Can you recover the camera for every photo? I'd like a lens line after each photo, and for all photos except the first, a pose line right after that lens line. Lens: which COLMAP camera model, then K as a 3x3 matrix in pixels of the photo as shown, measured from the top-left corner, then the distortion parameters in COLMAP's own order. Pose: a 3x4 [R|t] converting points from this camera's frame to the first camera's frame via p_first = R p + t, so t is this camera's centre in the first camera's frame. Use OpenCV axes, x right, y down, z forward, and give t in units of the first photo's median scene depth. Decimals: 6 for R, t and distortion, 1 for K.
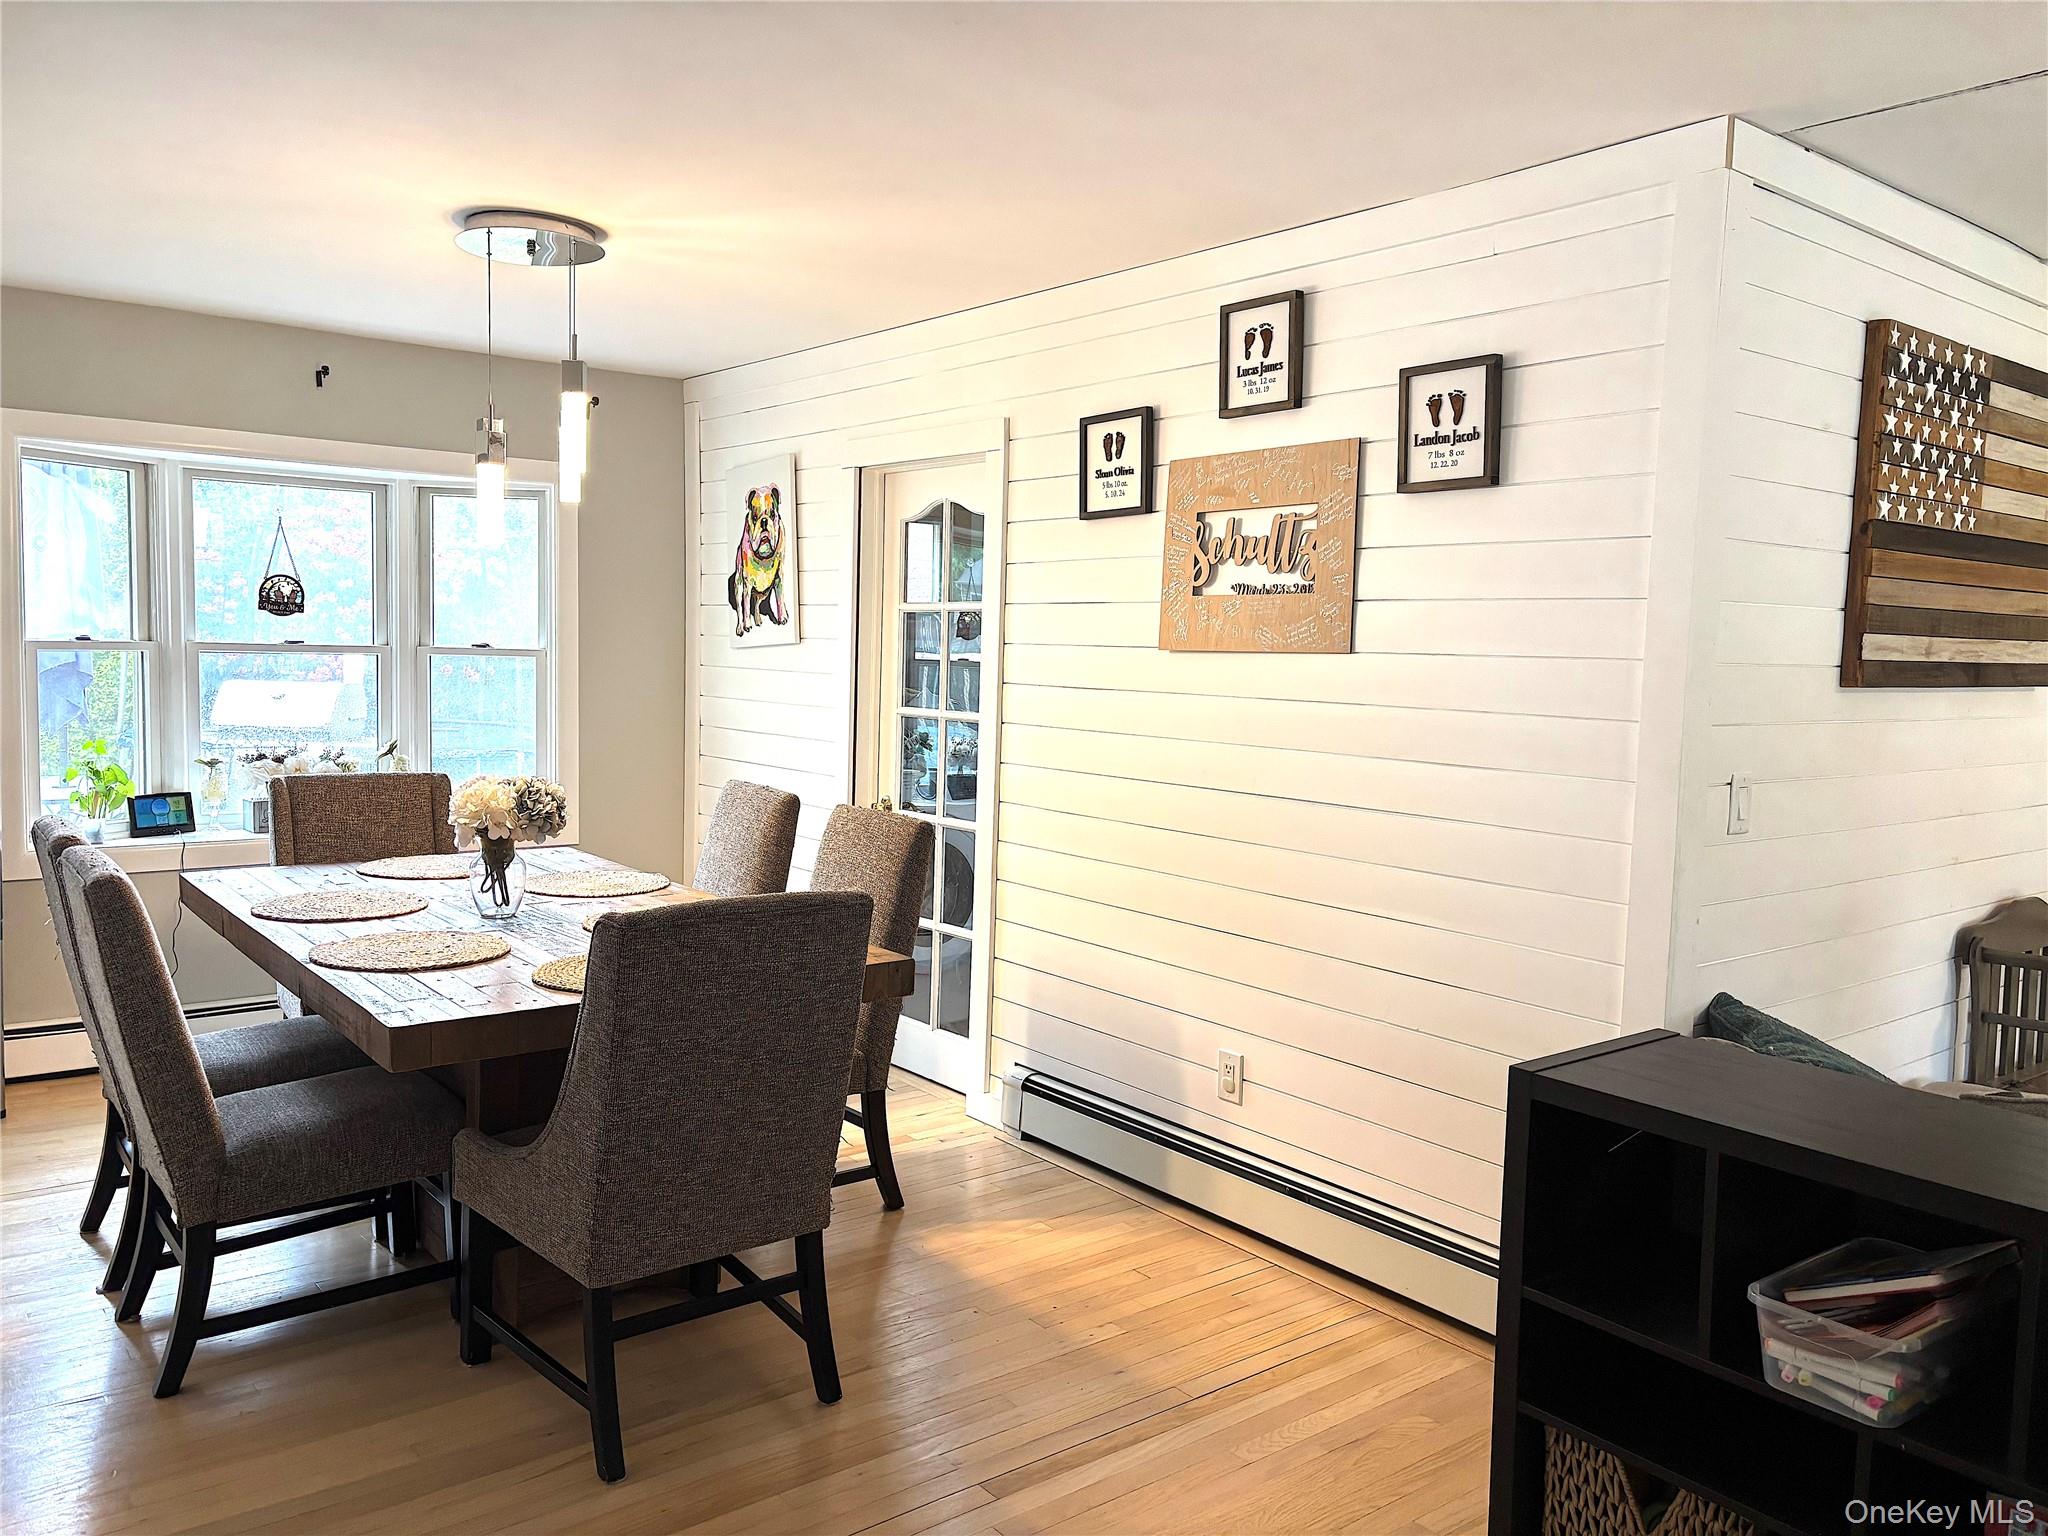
lens RADIAL K [[1529.5, 0, 1028.0], [0, 1529.5, 788.9], [0, 0, 1]] dist [0.056171, -0.063930]
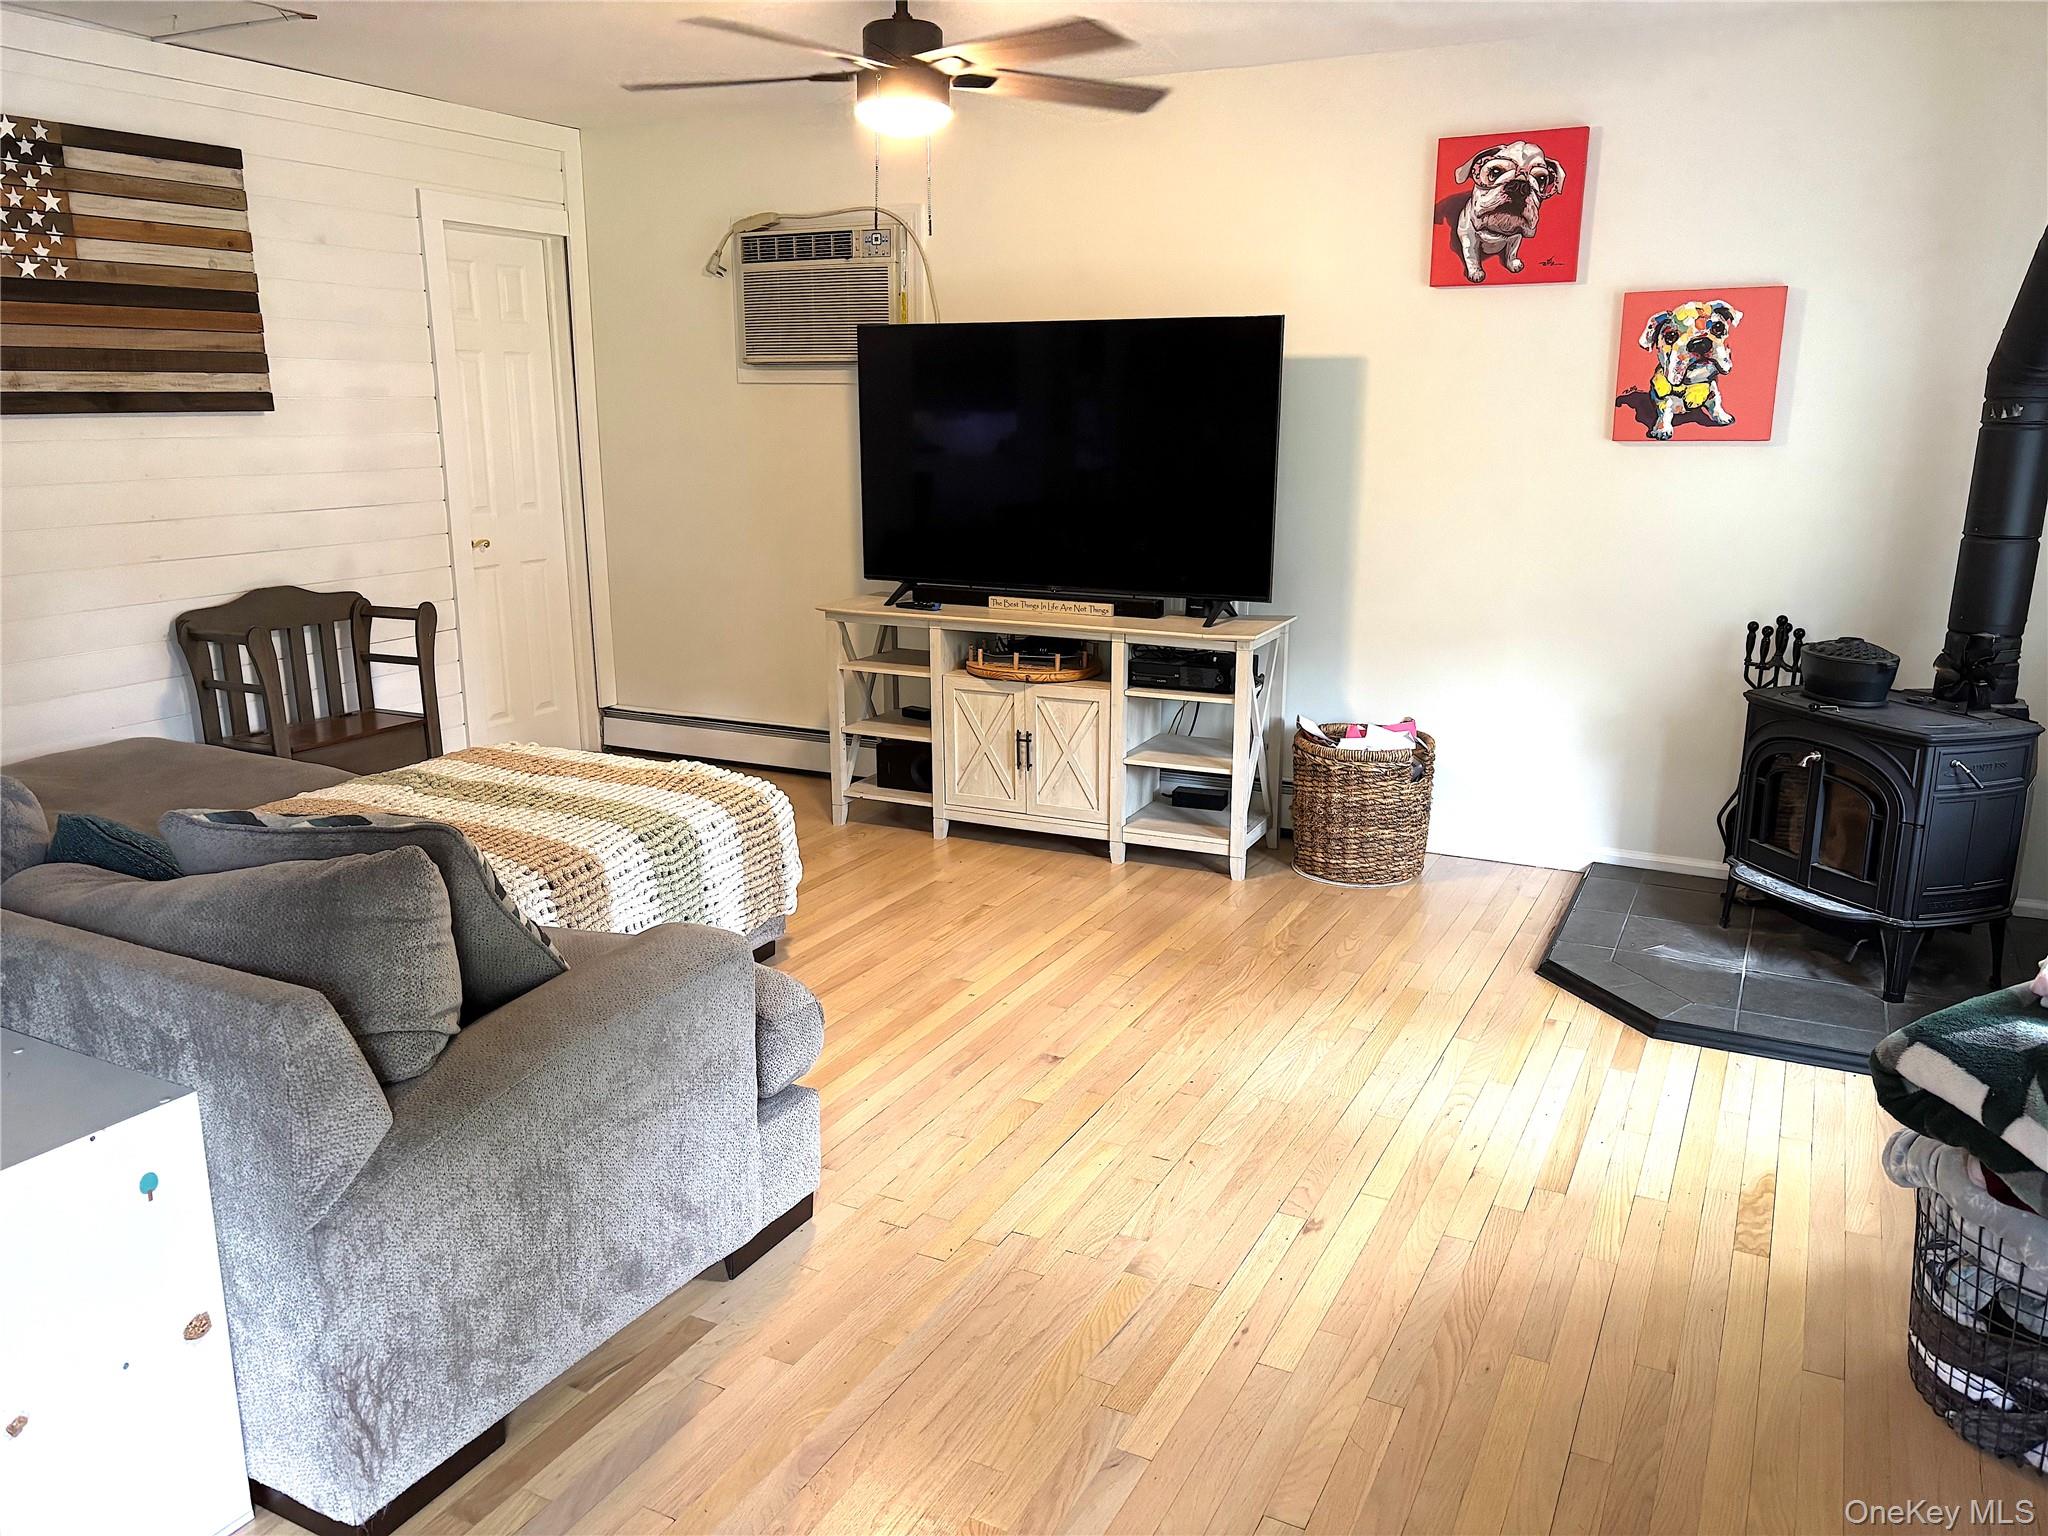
lens RADIAL K [[1541.9, 0, 1016.3], [0, 1541.9, 797.5], [0, 0, 1]] dist [0.072641, -0.083598]
pose [[0.906948, -0.127892, 0.401358, 0.688337], [0.061145, 0.982675, 0.174958, 0.055363], [-0.416781, -0.134137, 0.899056, -0.407924]]
